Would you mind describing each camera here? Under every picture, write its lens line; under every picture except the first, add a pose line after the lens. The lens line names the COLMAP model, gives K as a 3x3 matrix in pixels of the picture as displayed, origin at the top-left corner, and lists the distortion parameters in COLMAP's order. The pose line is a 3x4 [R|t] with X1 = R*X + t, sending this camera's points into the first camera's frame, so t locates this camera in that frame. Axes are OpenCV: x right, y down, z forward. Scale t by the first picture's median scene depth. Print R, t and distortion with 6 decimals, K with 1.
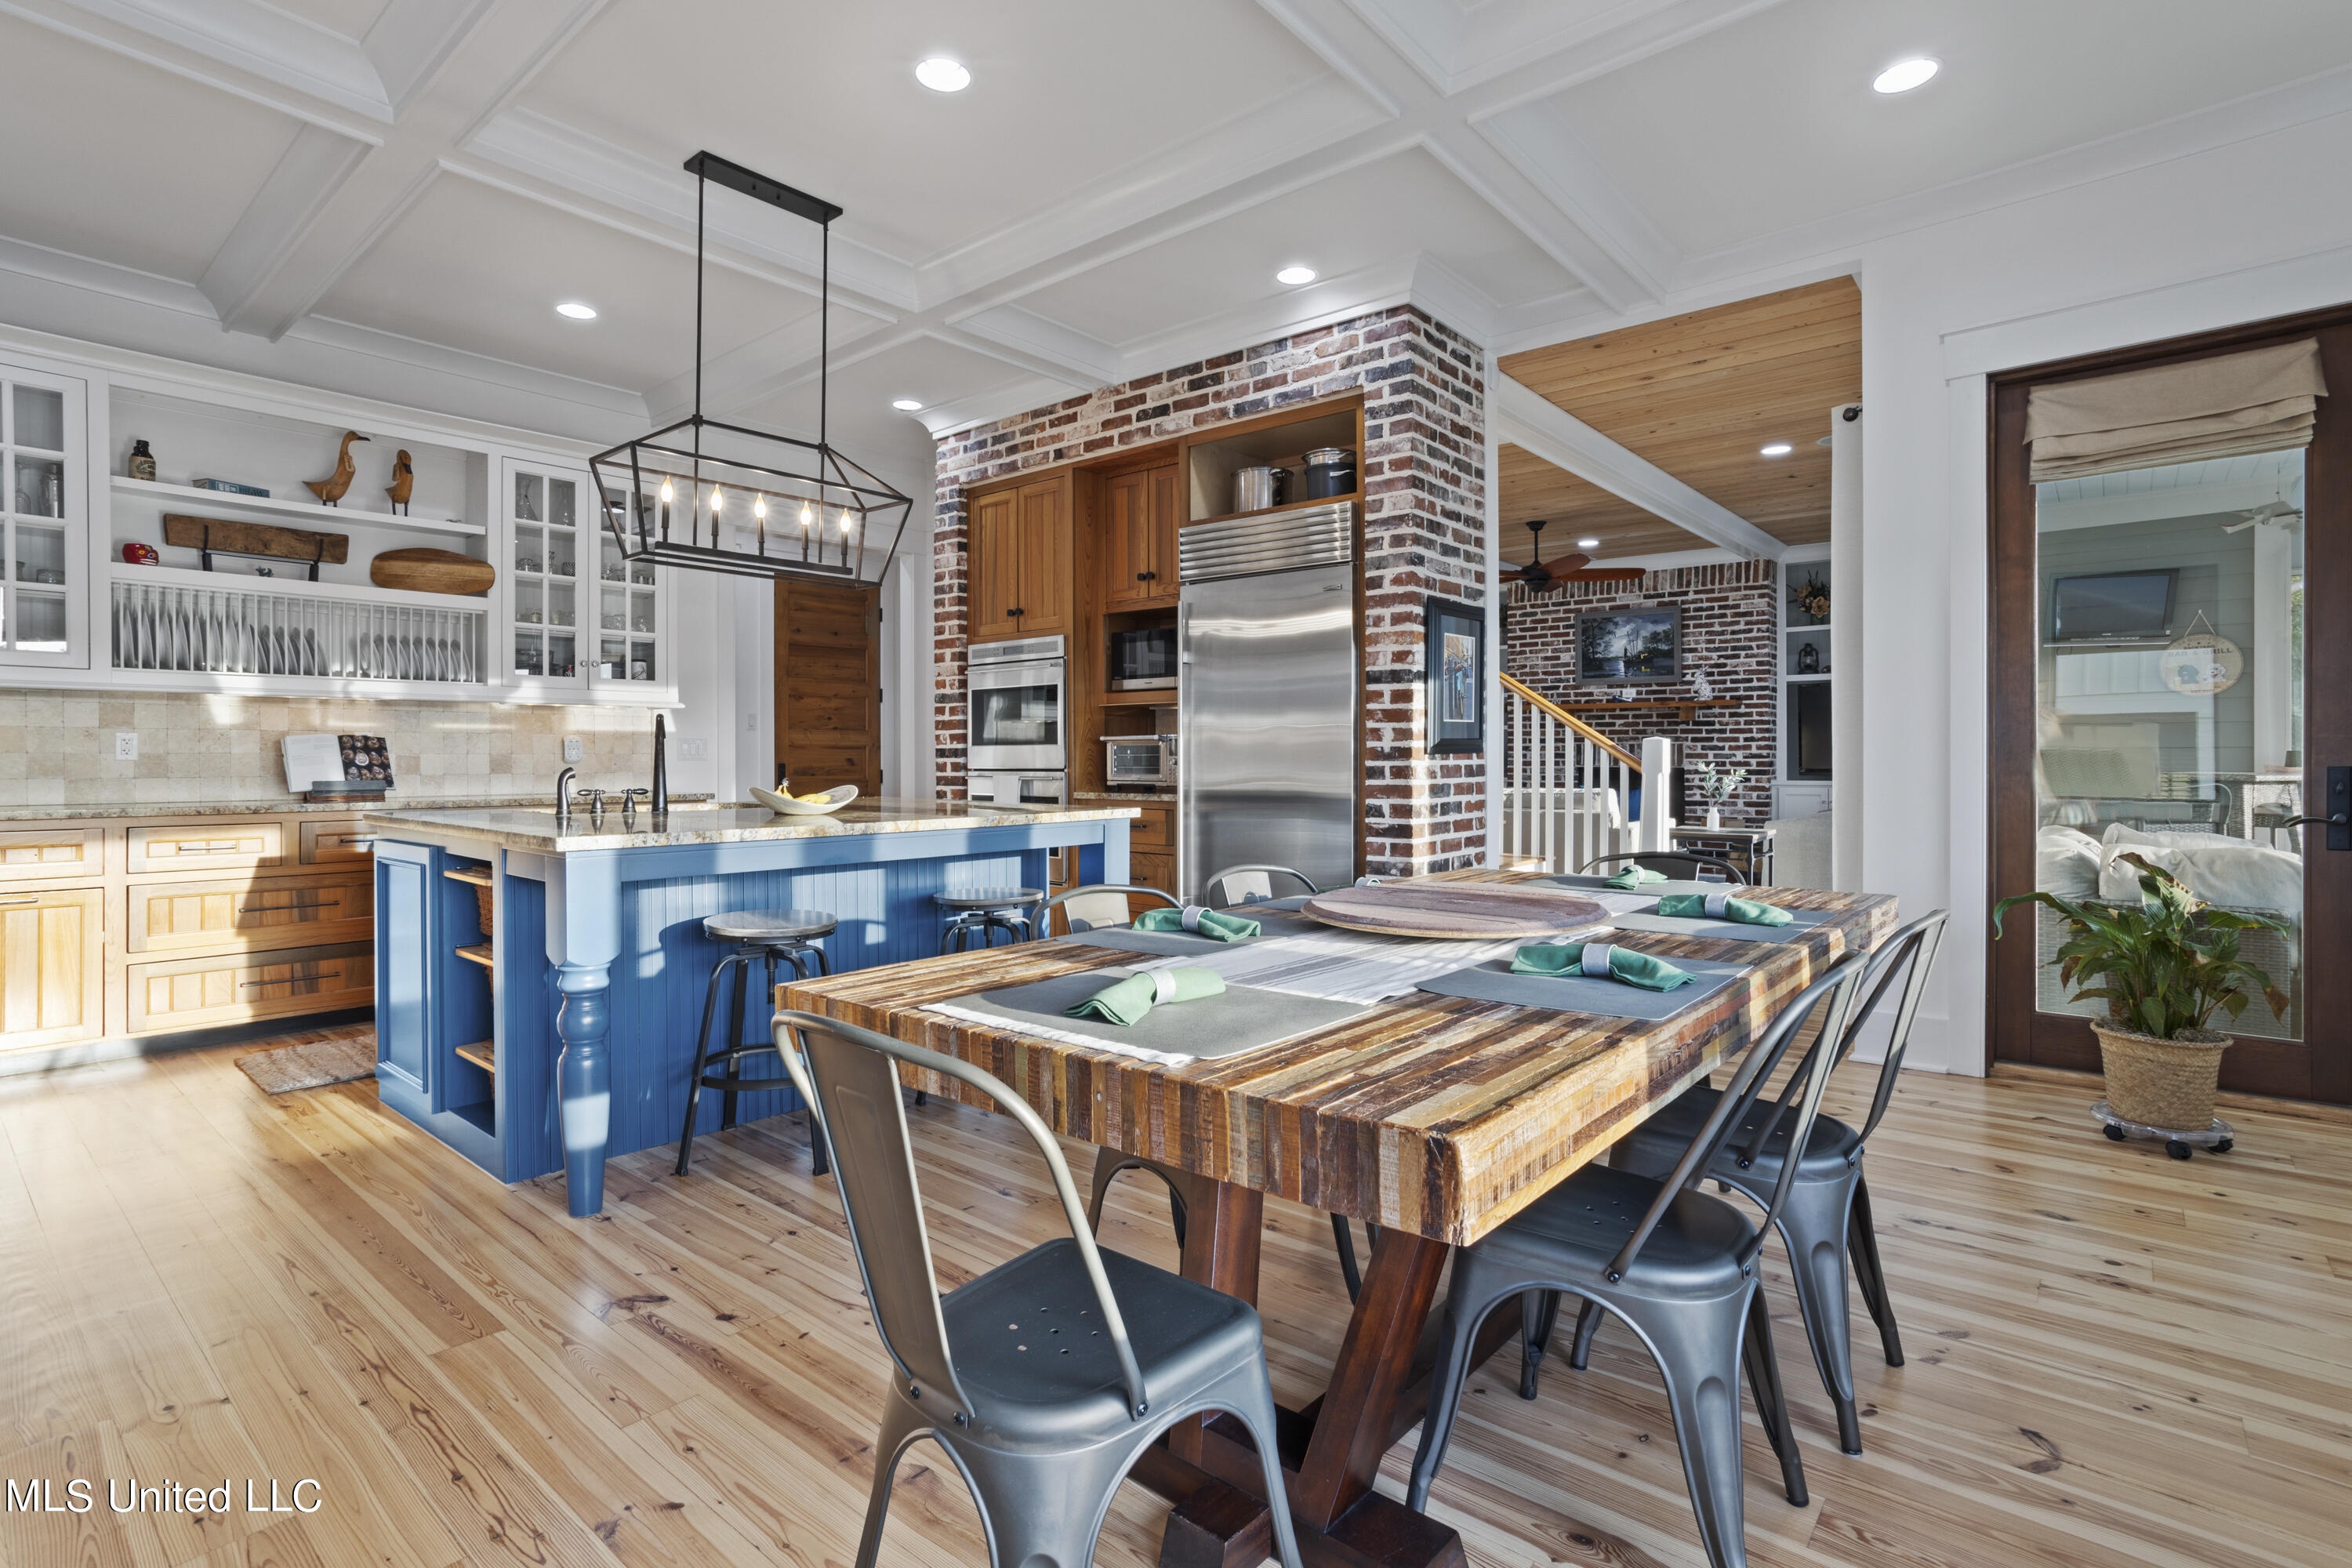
lens RADIAL K [[1121.9, 0, 1168.5], [0, 1121.9, 751.7], [0, 0, 1]] dist [0.004697, -0.005062]
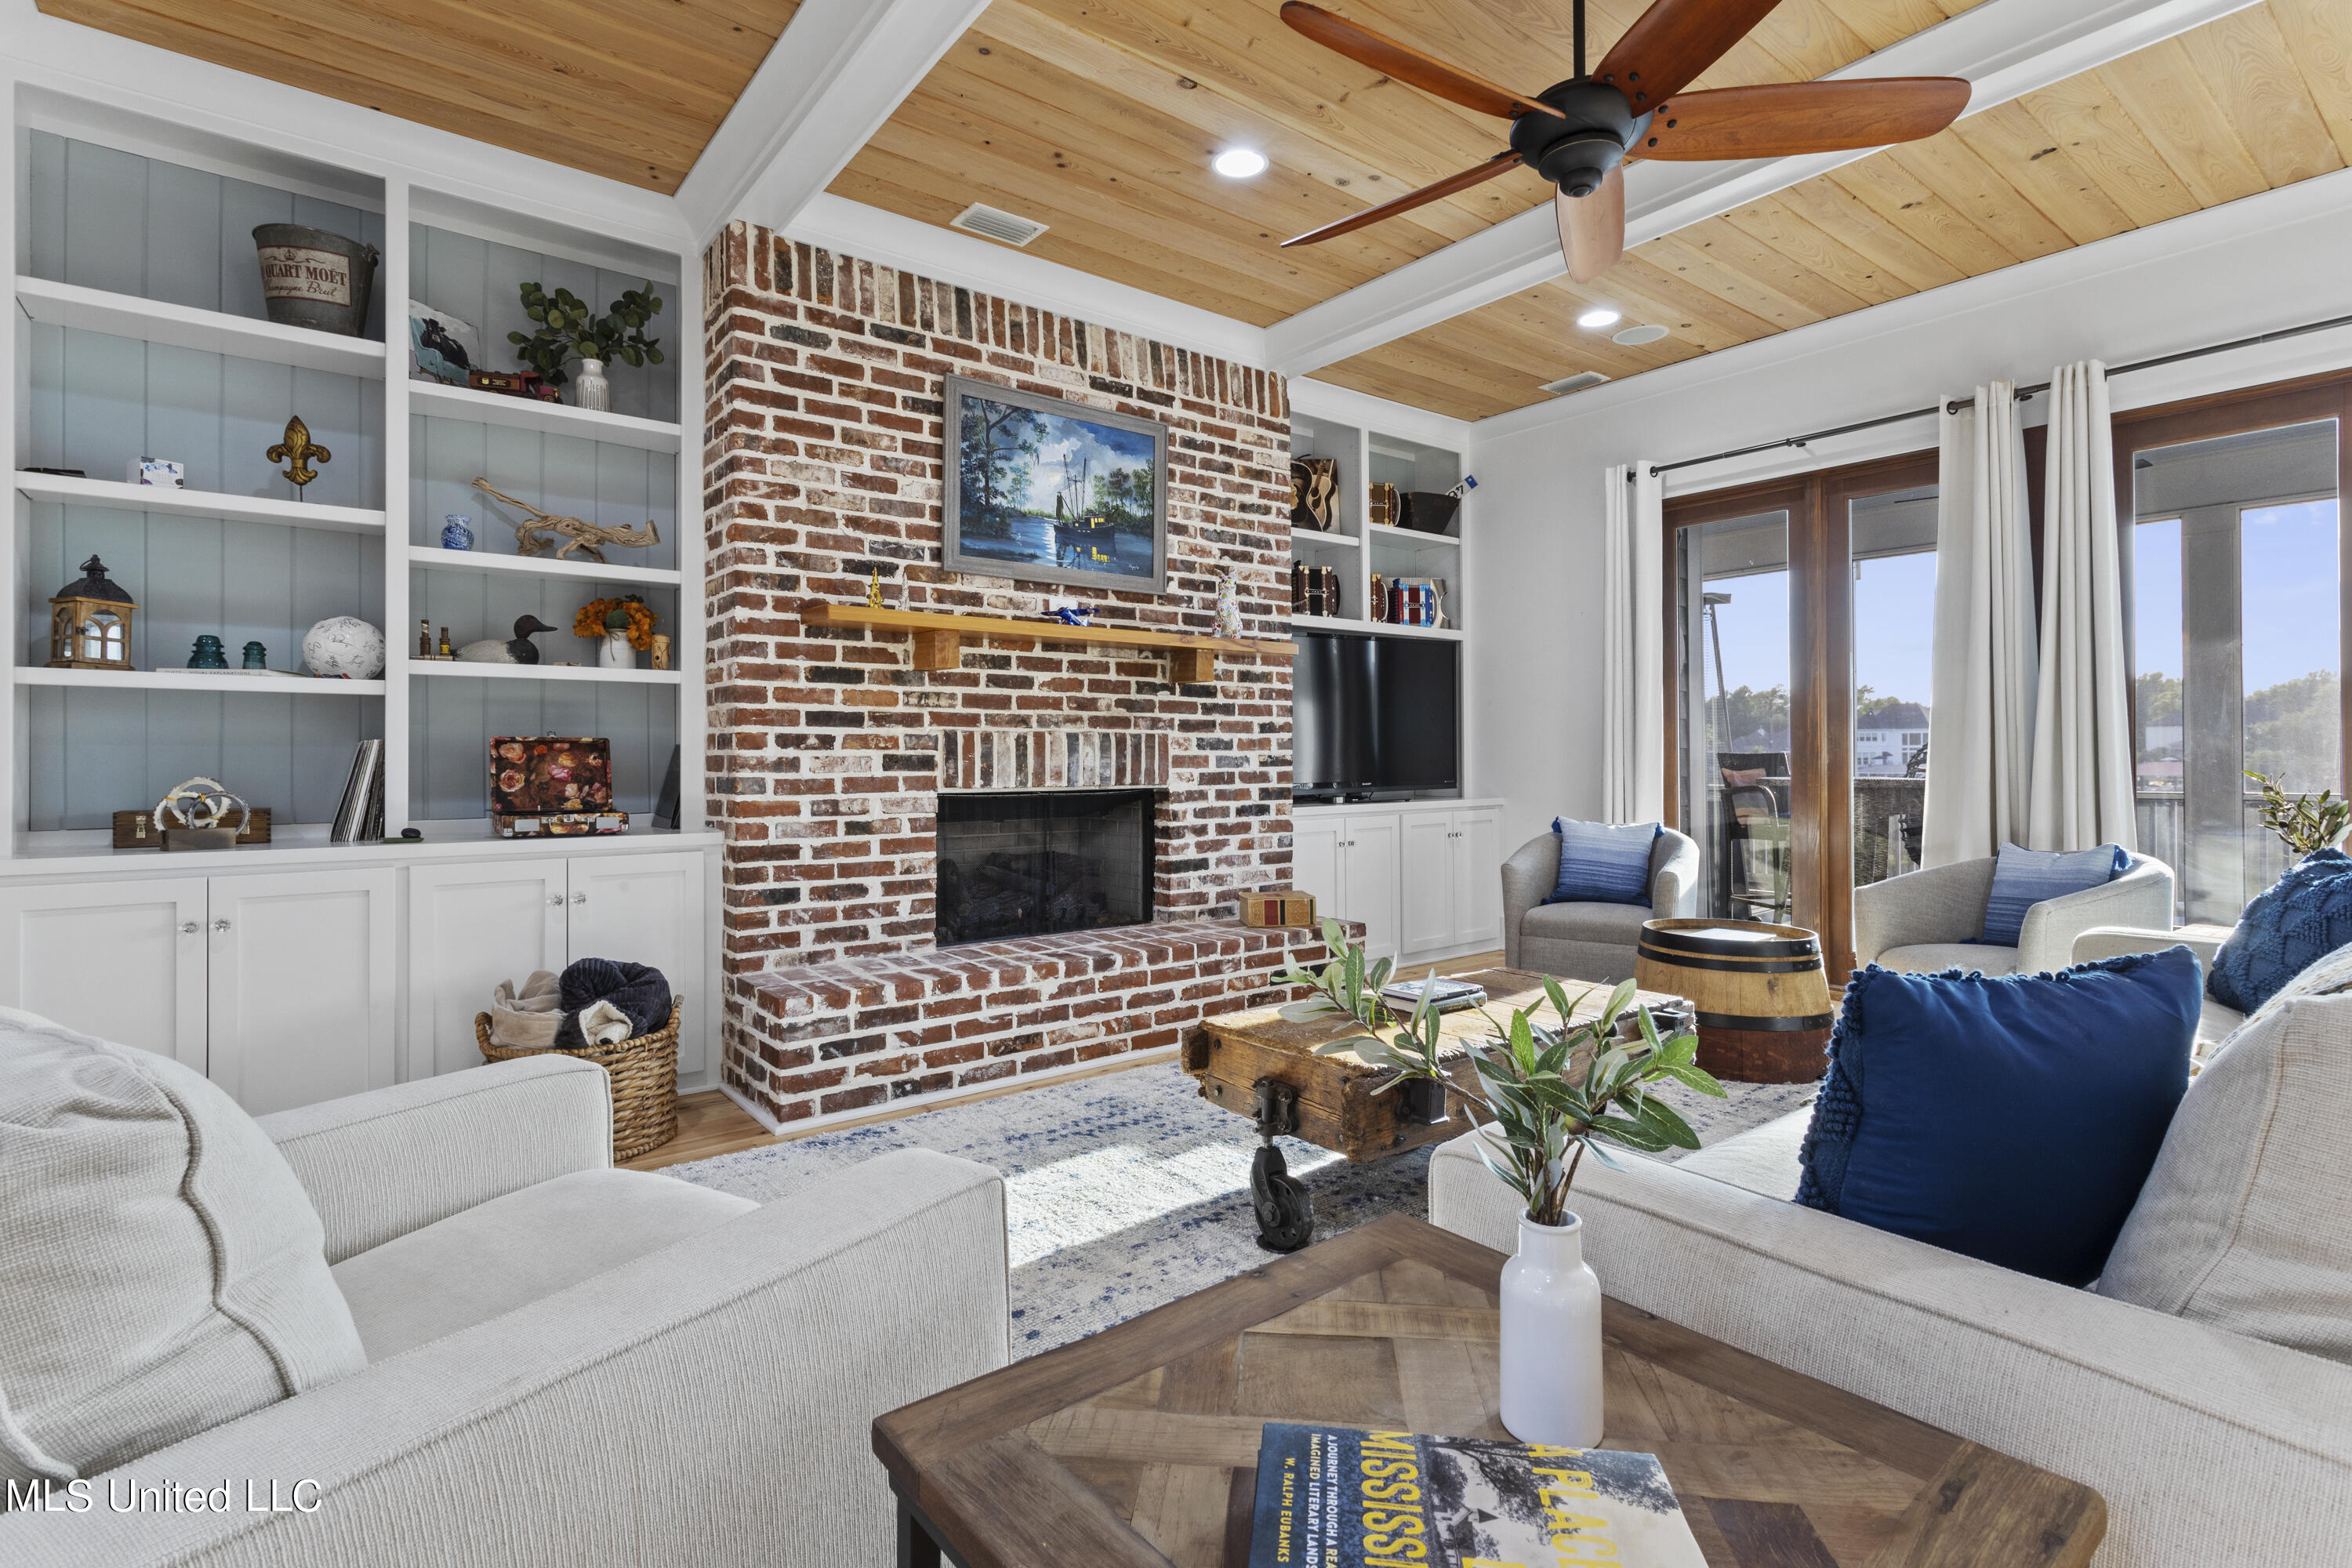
lens RADIAL K [[1121.9, 0, 1216.9], [0, 1121.9, 753.0], [0, 0, 1]] dist [0.004697, -0.005062]
pose [[0.201337, 0.007086, 0.979496, 0.025204], [0.002358, 0.999967, -0.007718, 0.003853], [-0.979519, 0.003863, 0.201313, 0.905342]]
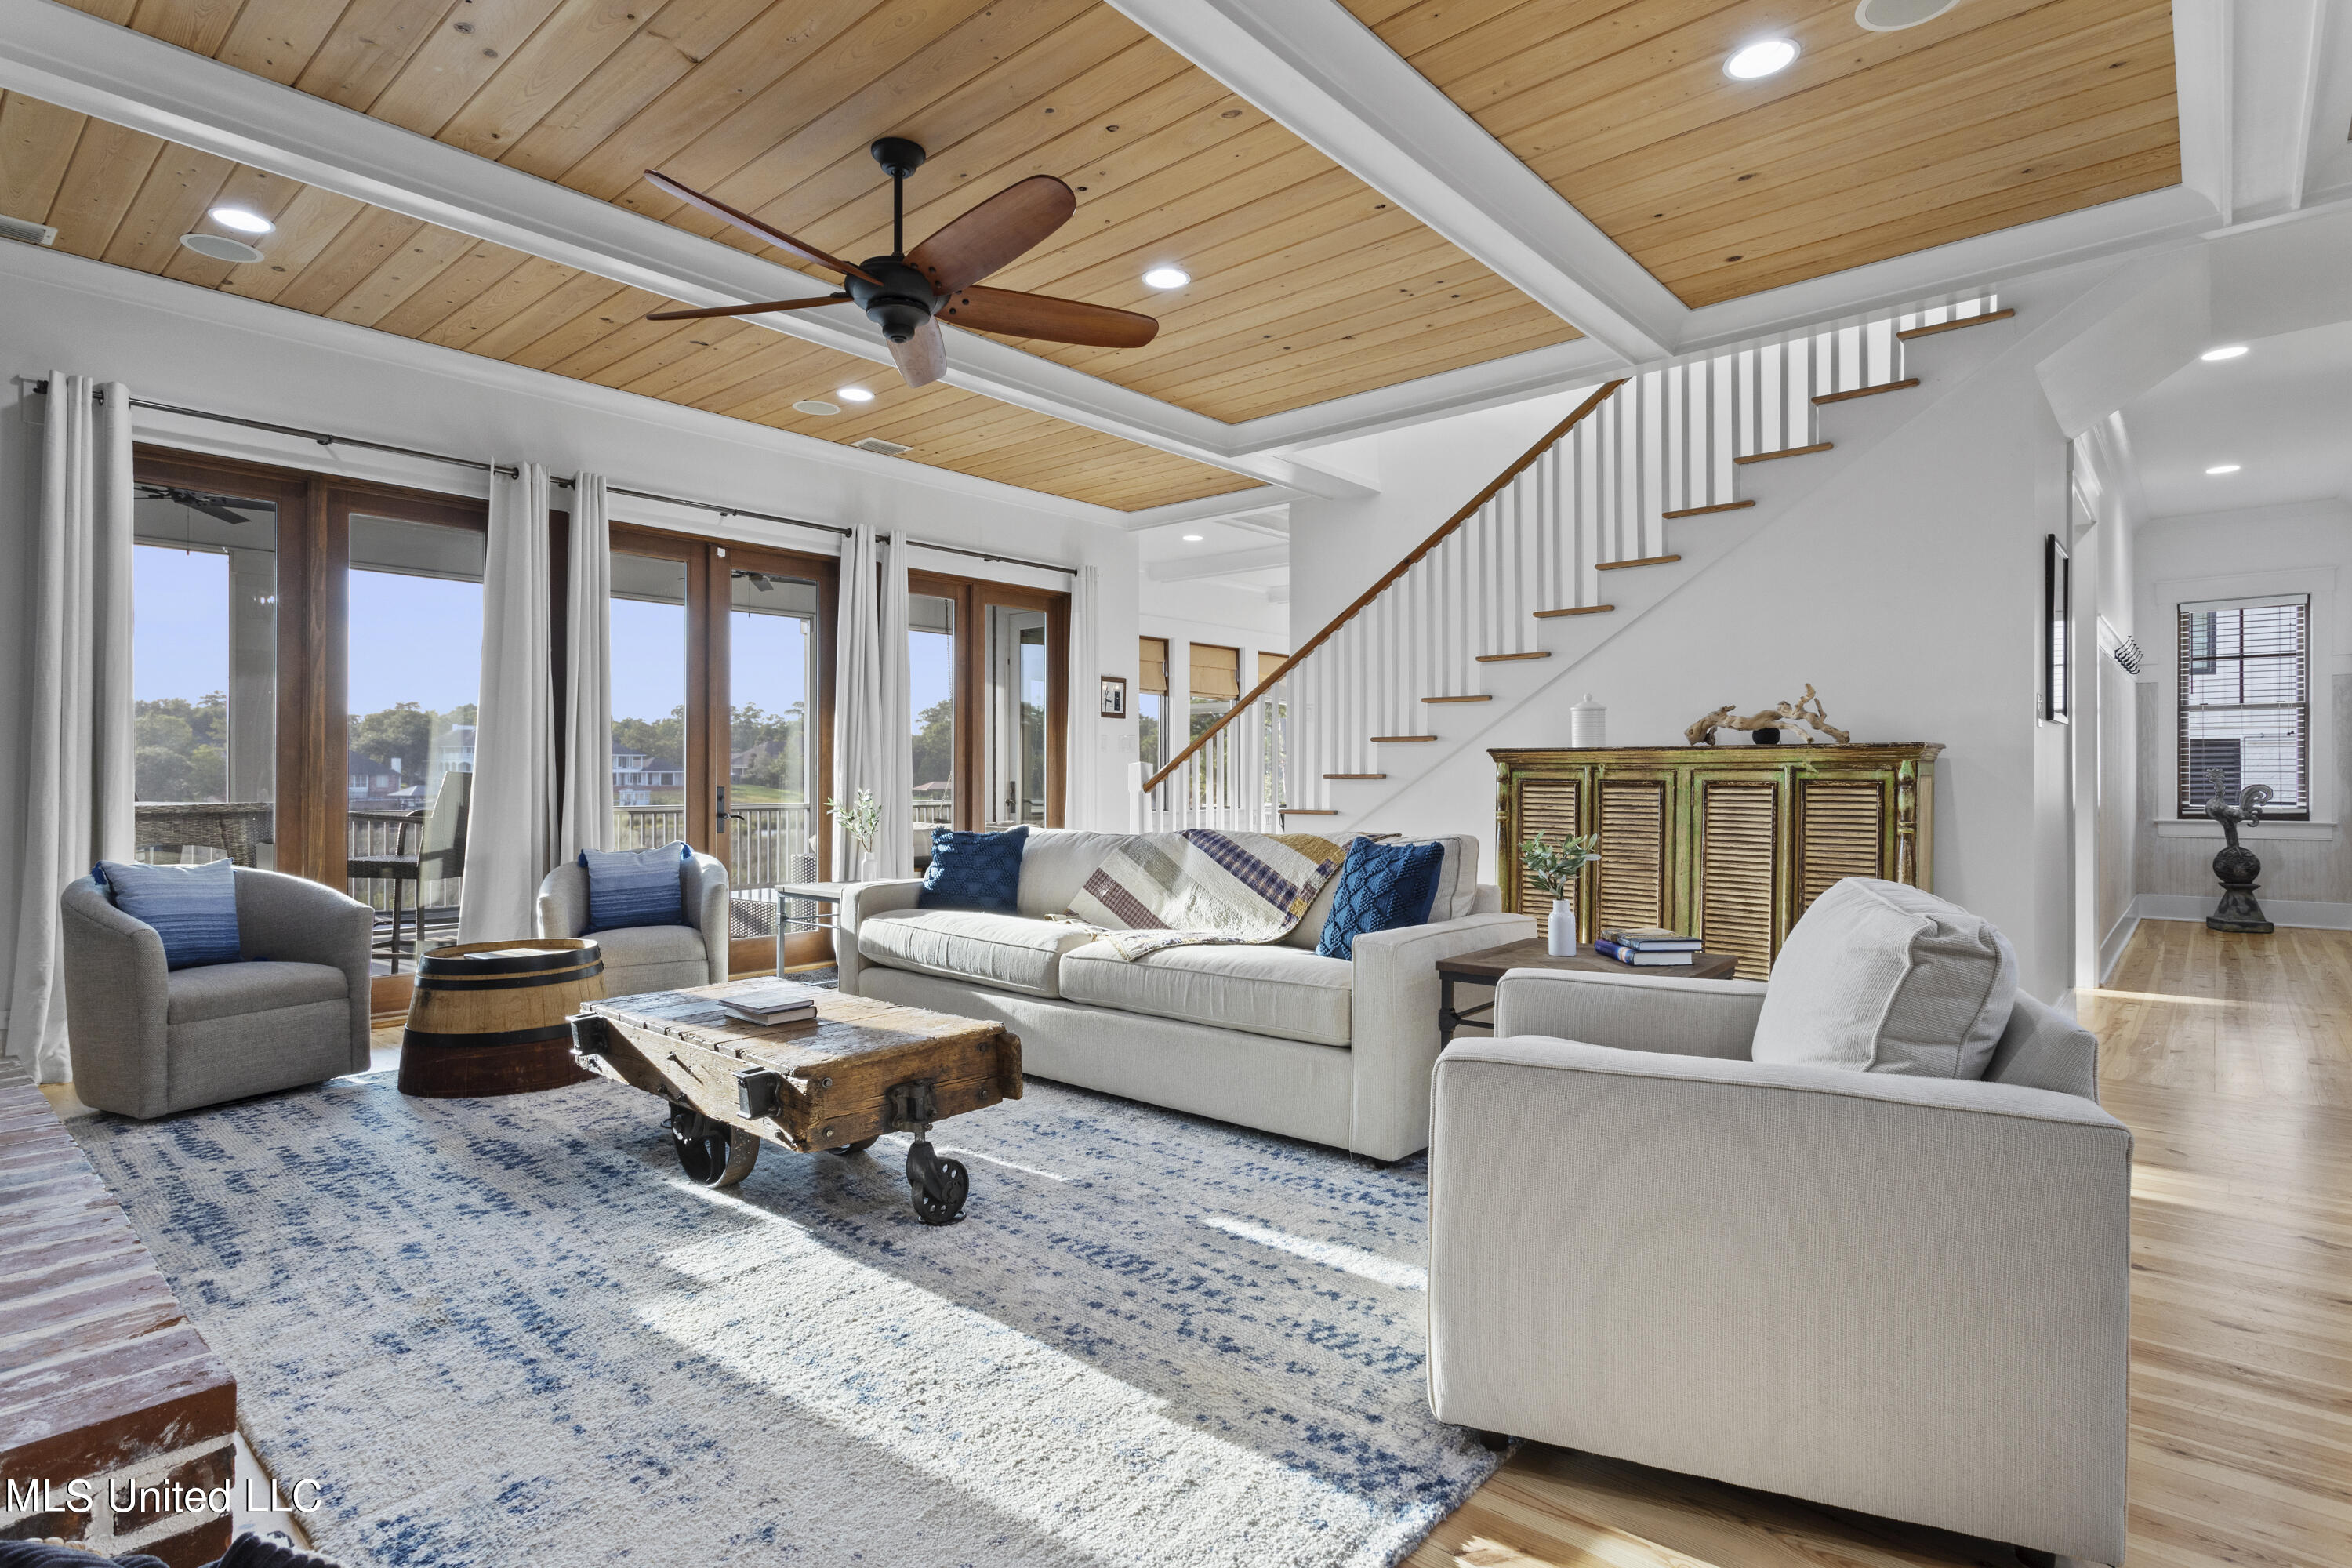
lens RADIAL K [[1182.9, 0, 1141.9], [0, 1182.9, 774.5], [0, 0, 1]] dist [-0.012939, 0.002149]
pose [[-0.999178, 0.001501, 0.040504, 0.203168], [0.001249, 0.999980, -0.006238, 0.004225], [-0.040513, -0.006182, -0.999160, 1.212780]]
